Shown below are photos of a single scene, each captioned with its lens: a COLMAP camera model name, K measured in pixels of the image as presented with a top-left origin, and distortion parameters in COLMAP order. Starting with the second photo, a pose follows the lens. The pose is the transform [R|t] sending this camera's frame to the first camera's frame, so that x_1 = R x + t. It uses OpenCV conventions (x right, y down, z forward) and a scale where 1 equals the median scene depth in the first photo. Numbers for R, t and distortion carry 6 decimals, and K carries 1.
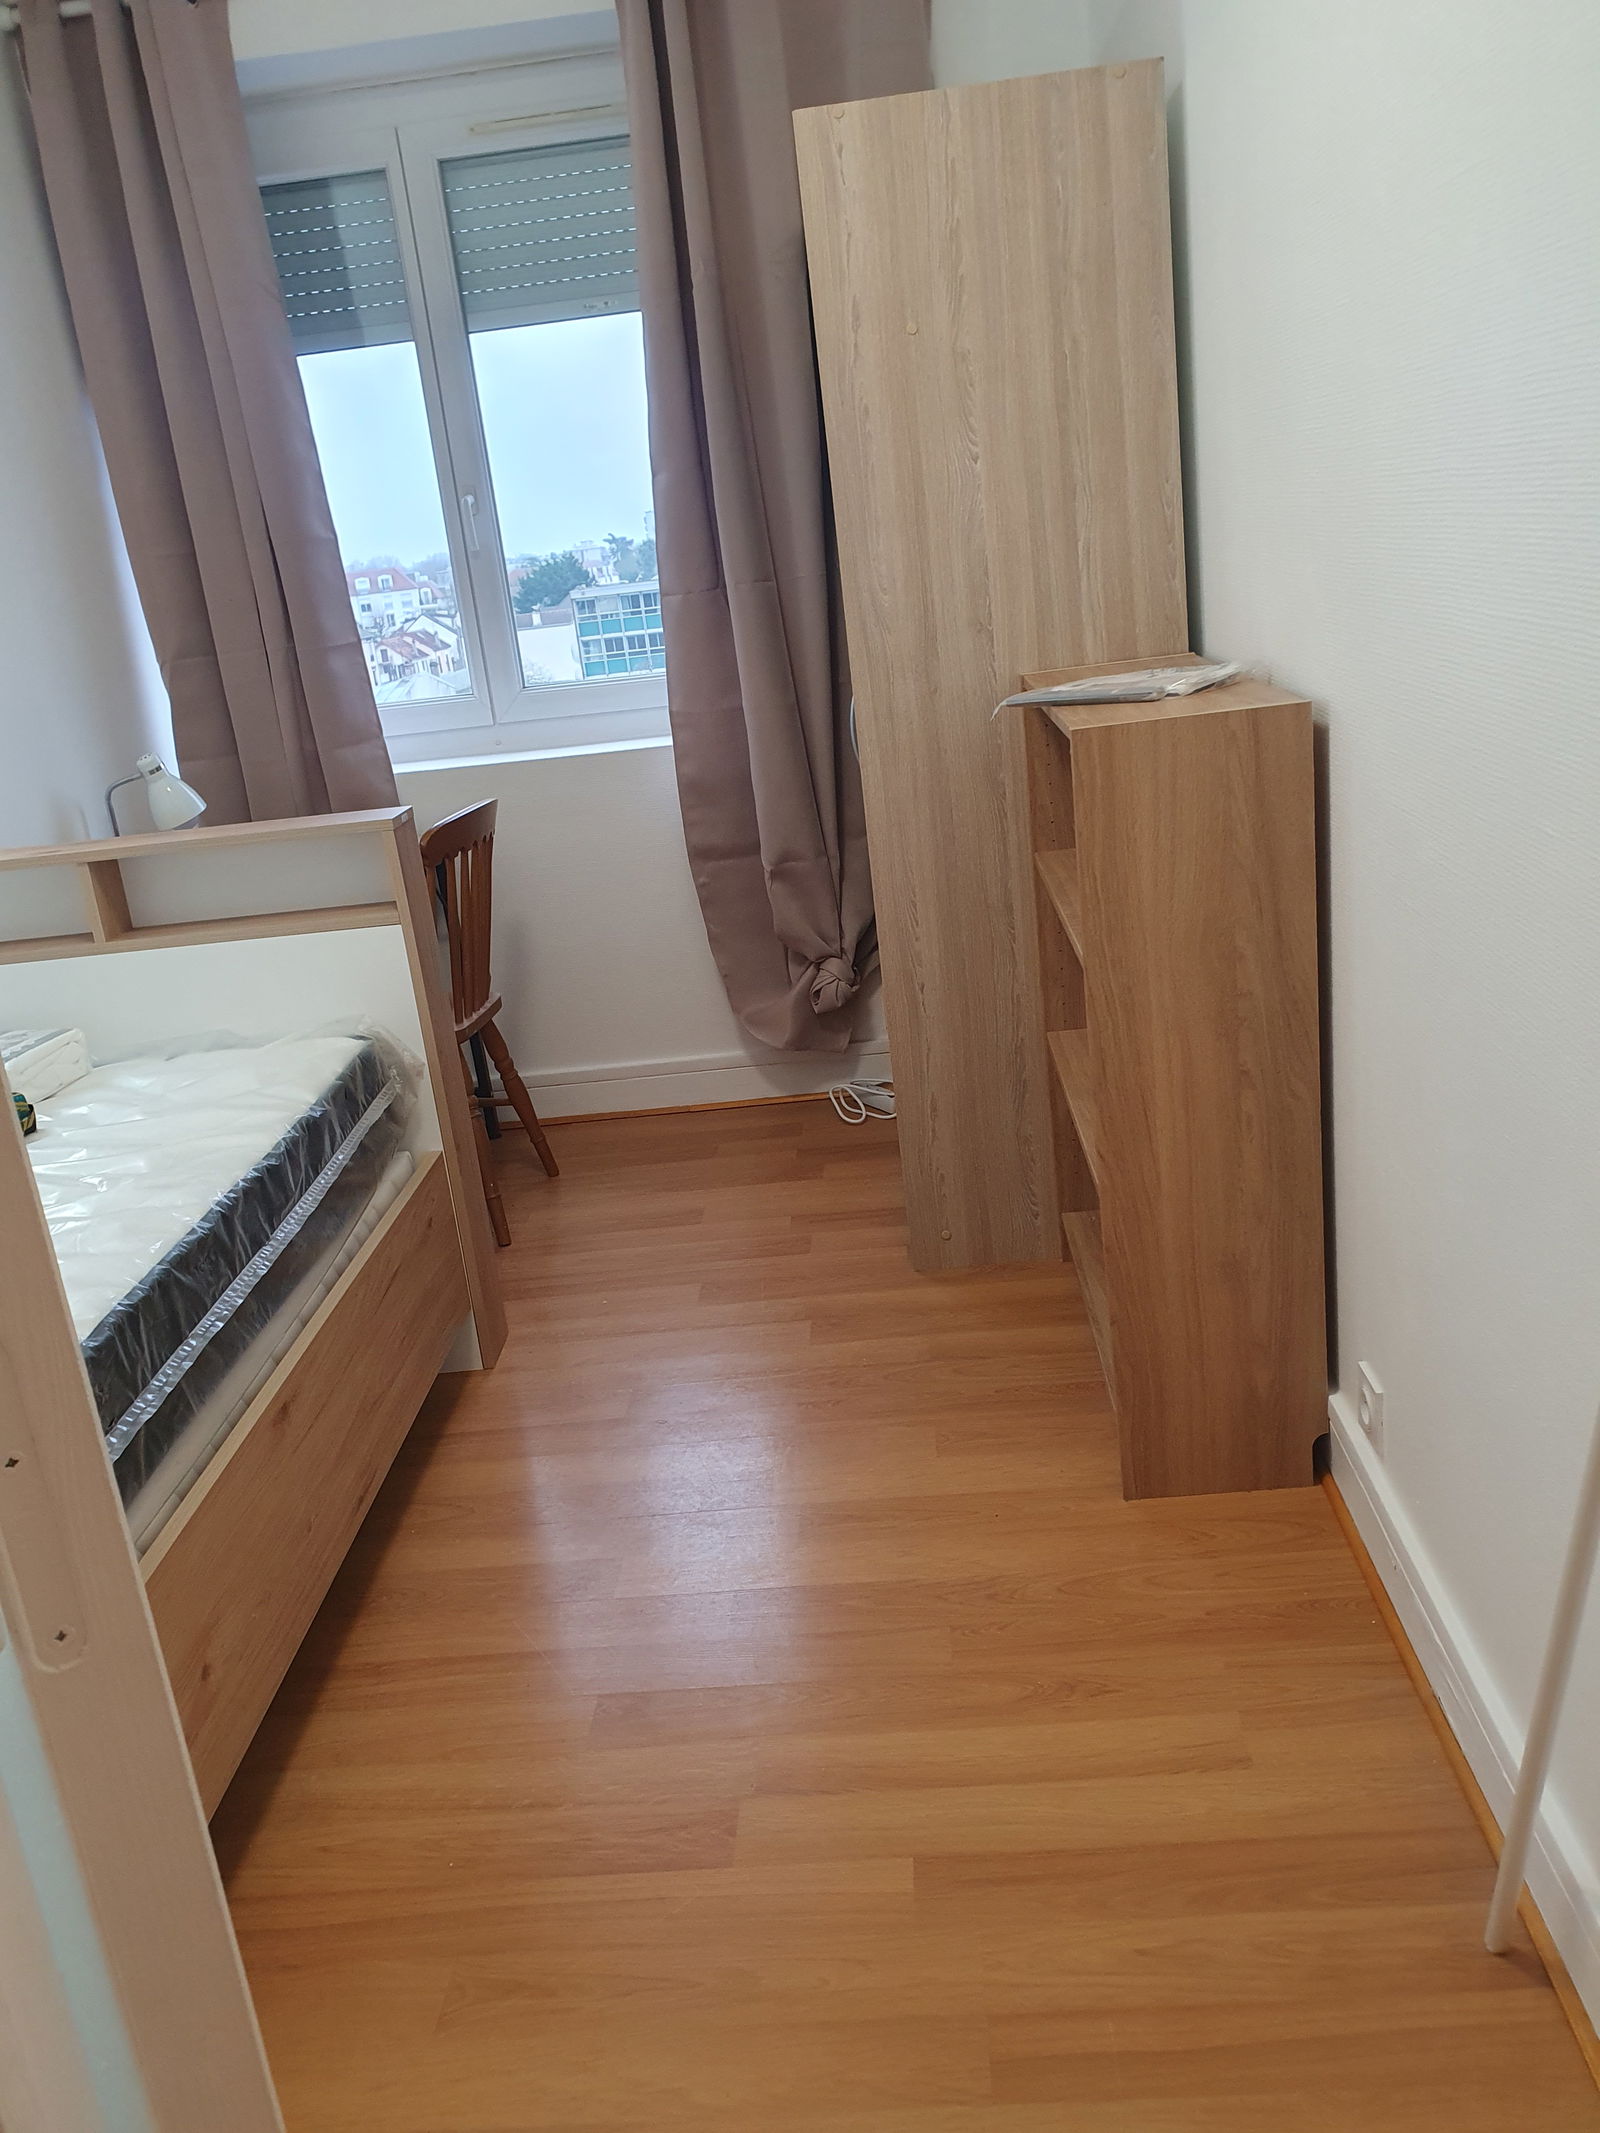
lens RADIAL K [[1662.9, 0, 798.3], [0, 1662.9, 1072.2], [0, 0, 1]] dist [0.084058, -0.166148]
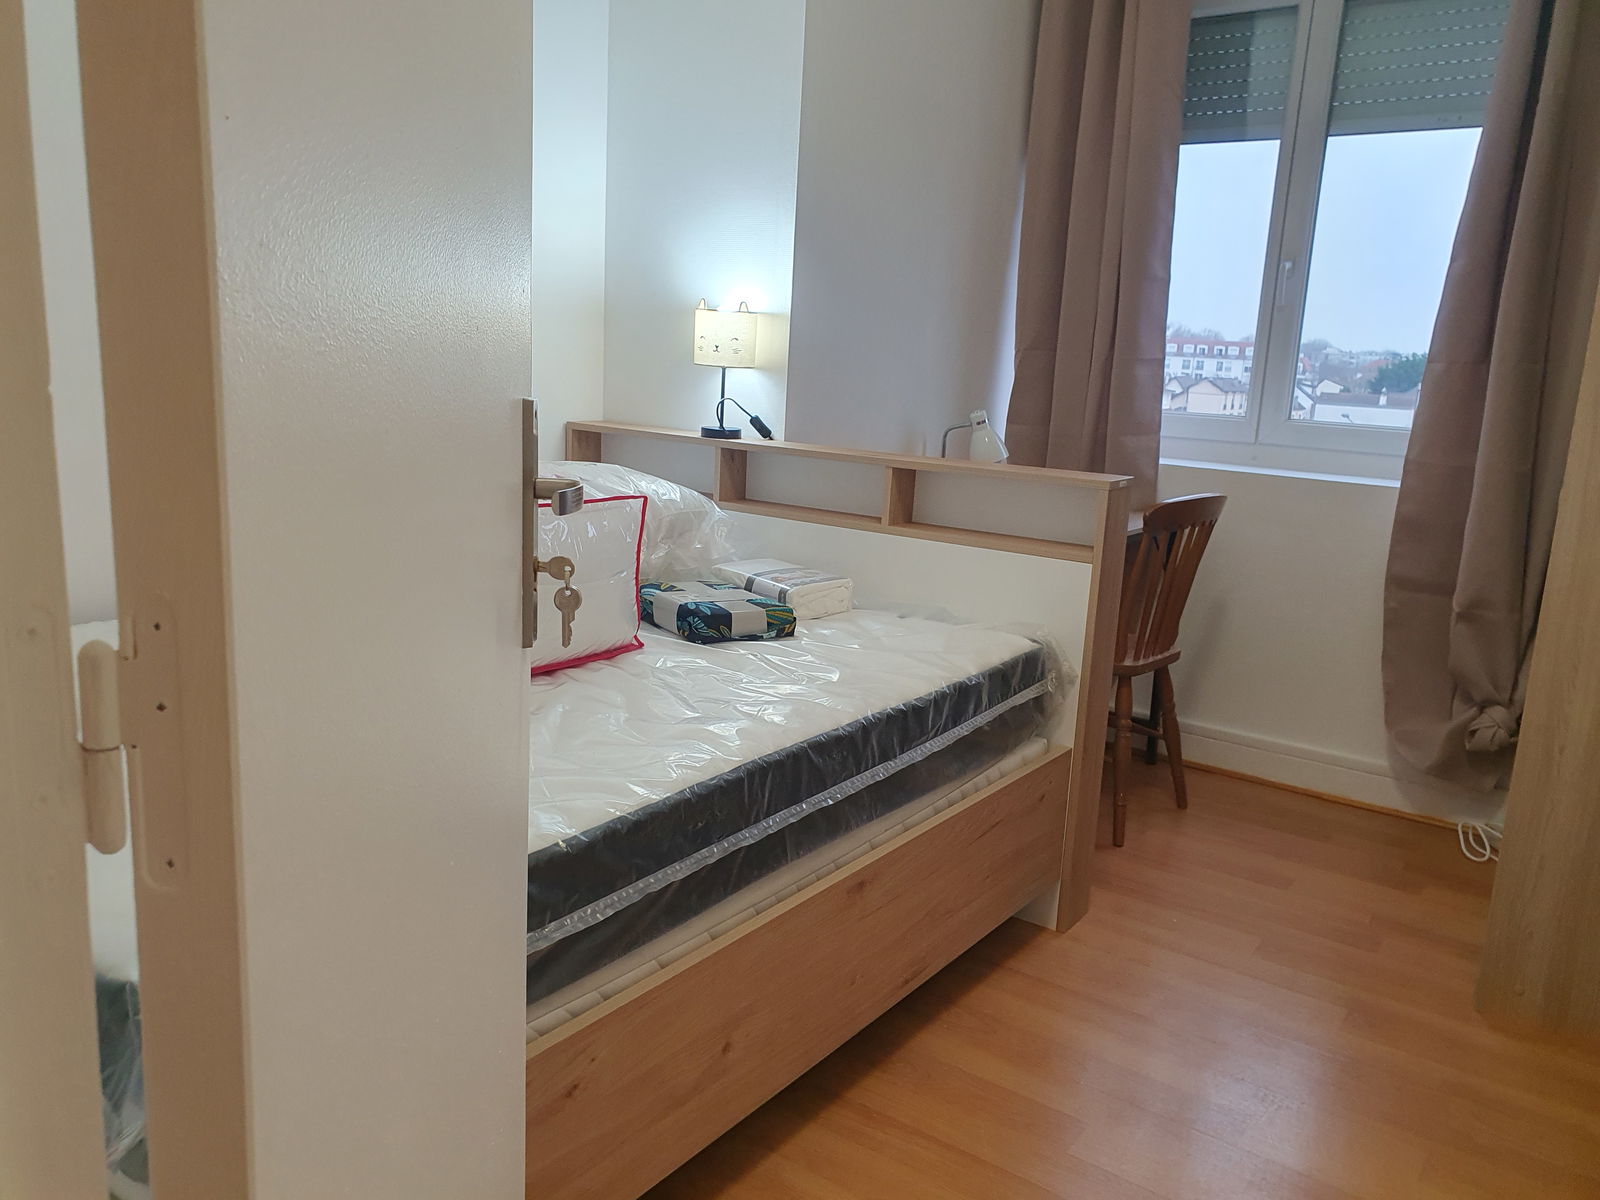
lens RADIAL K [[1247.4, 0, 766.3], [0, 1247.4, 600.4], [0, 0, 1]] dist [0.084058, -0.166148]
pose [[0.809523, 0.262055, -0.525357, 0.048277], [-0.303044, 0.952940, 0.008378, 0.003114], [0.502829, 0.152424, 0.850841, 0.060044]]
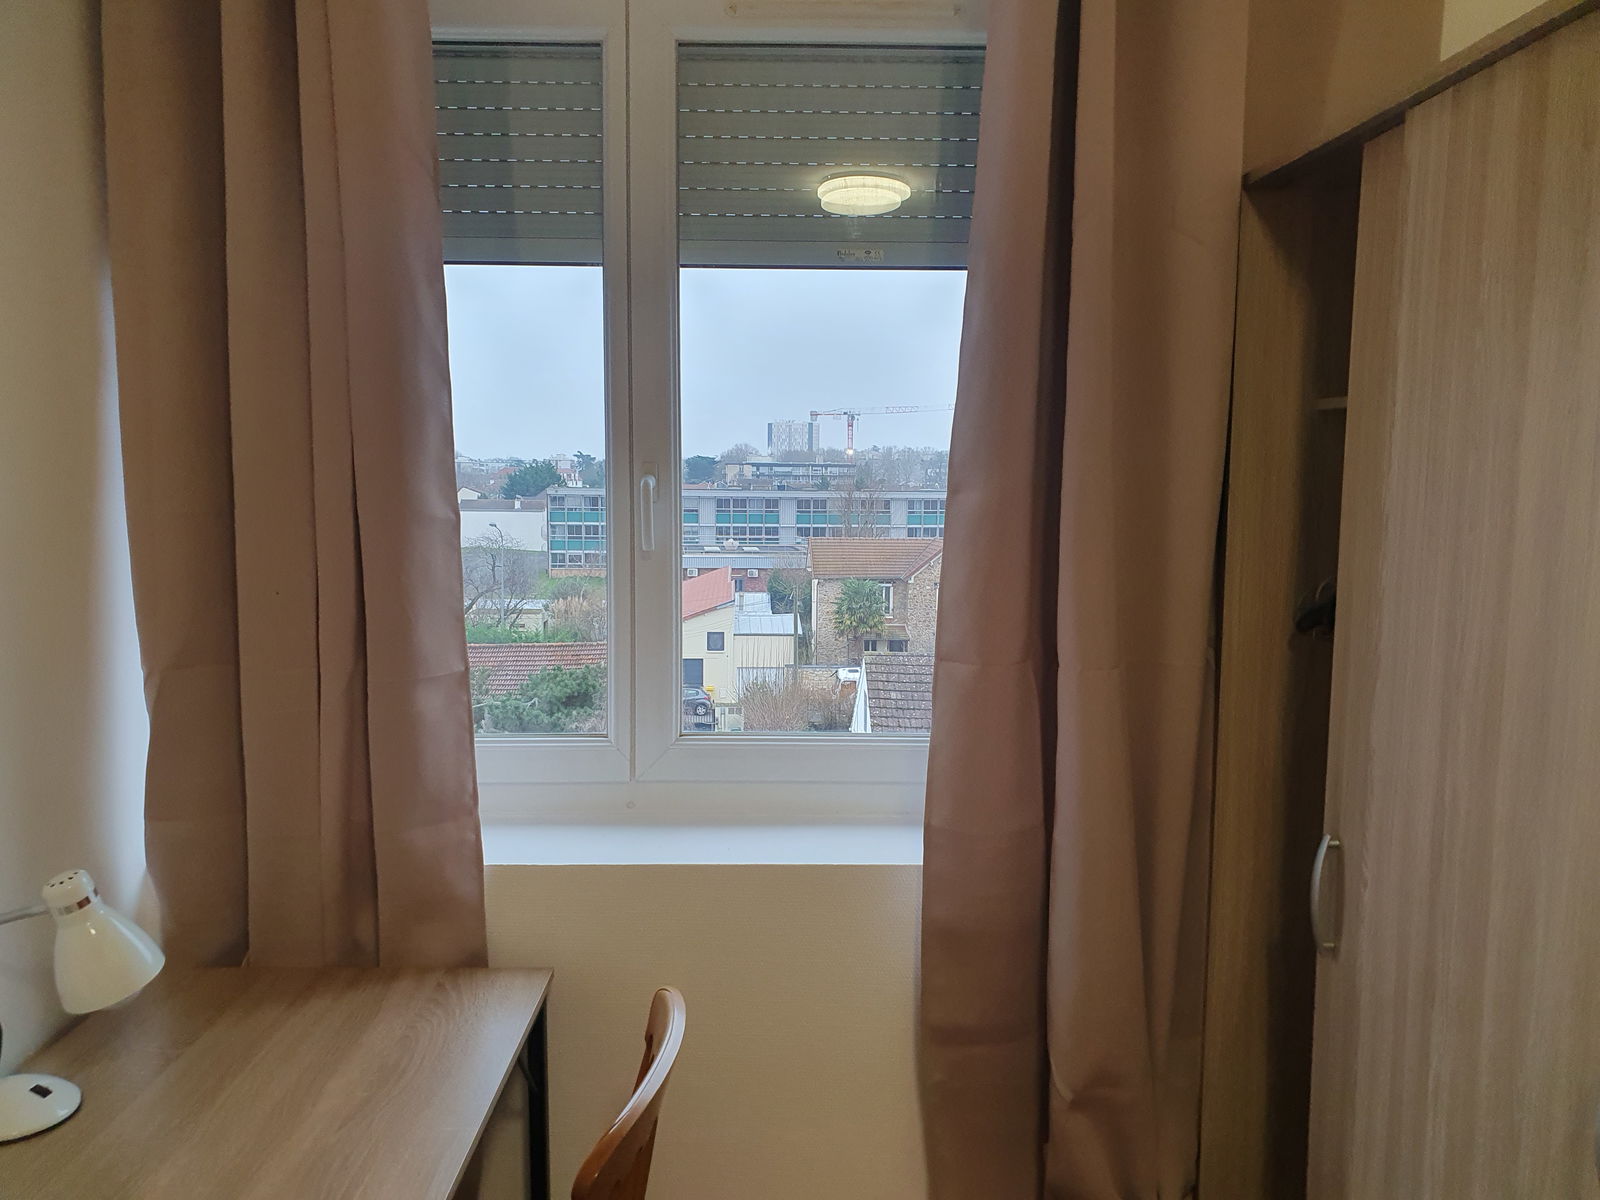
lens RADIAL K [[1223.1, 0, 799.7], [0, 1223.1, 580.0], [0, 0, 1]] dist [-0.002585, -0.000651]
pose [[0.990001, 0.111491, 0.086415, -0.186949], [-0.089755, 0.970485, -0.223837, -0.205197], [-0.108820, 0.213842, 0.970788, 0.540165]]
